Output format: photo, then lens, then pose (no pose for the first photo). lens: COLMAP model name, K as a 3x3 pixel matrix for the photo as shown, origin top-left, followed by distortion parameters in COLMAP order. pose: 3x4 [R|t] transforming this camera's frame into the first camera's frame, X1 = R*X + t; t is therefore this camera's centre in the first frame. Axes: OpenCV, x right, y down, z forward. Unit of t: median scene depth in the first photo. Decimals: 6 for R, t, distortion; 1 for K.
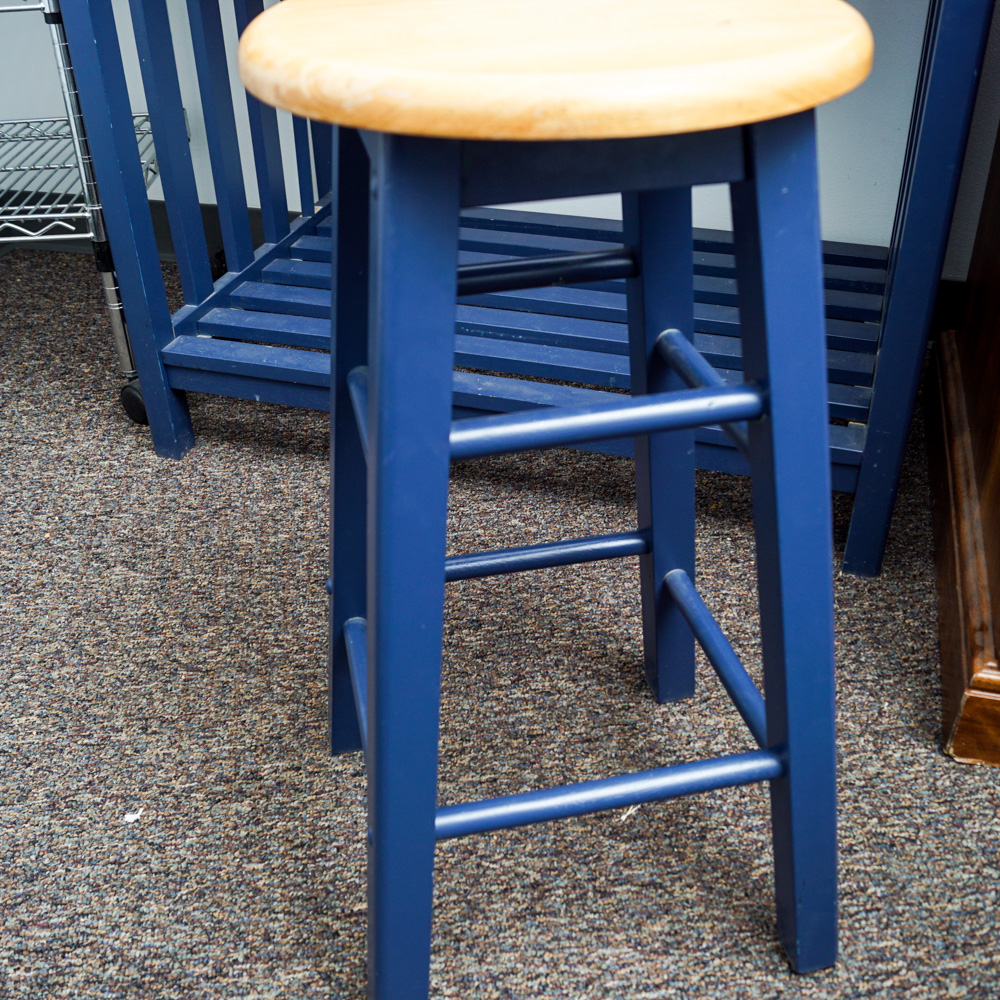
lens RADIAL K [[1145.0, 0, 500.0], [0, 1145.0, 500.0], [0, 0, 1]] dist [-0.077918, 0.002842]
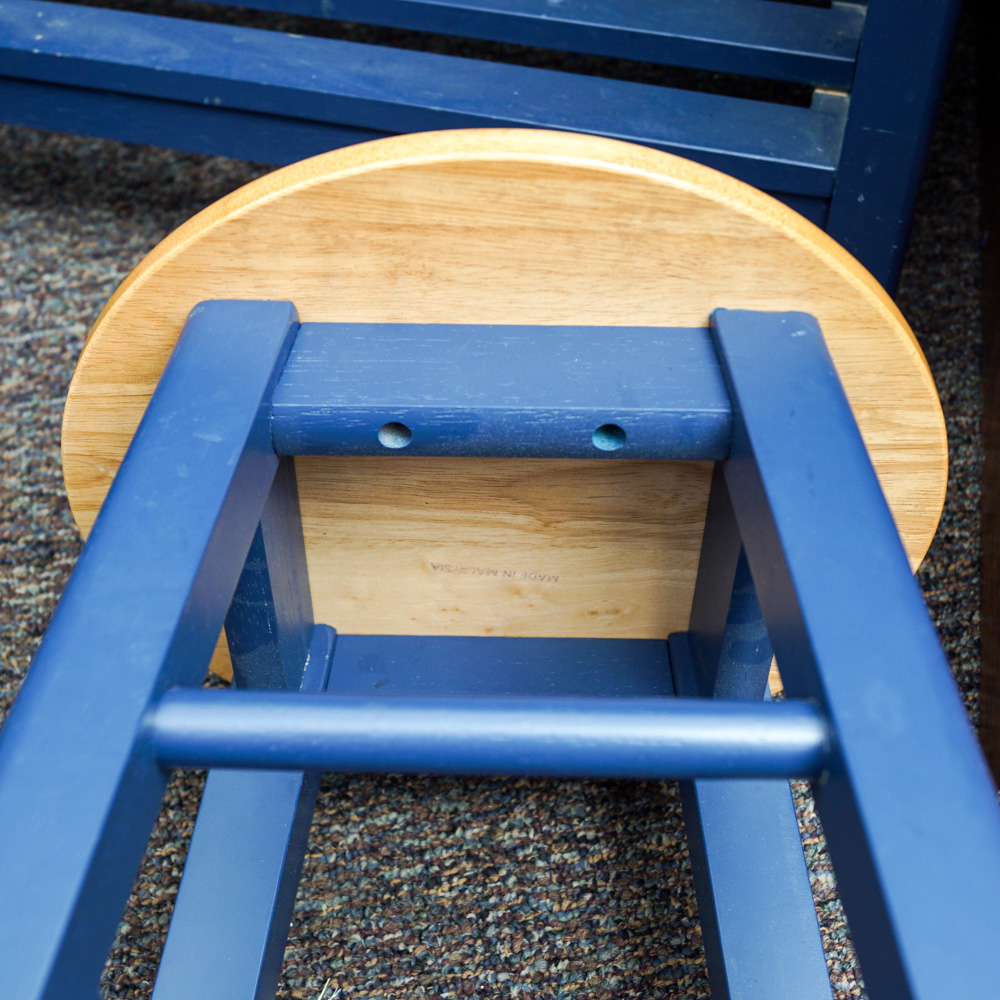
lens RADIAL K [[1646.7, 0, 500.0], [0, 1646.7, 500.0], [0, 0, 1]] dist [-0.026440, -0.109965]
pose [[0.996704, -0.046790, 0.066276, 0.145194], [0.028790, 0.967751, 0.250259, -0.093616], [-0.075848, -0.247526, 0.965908, 0.359735]]
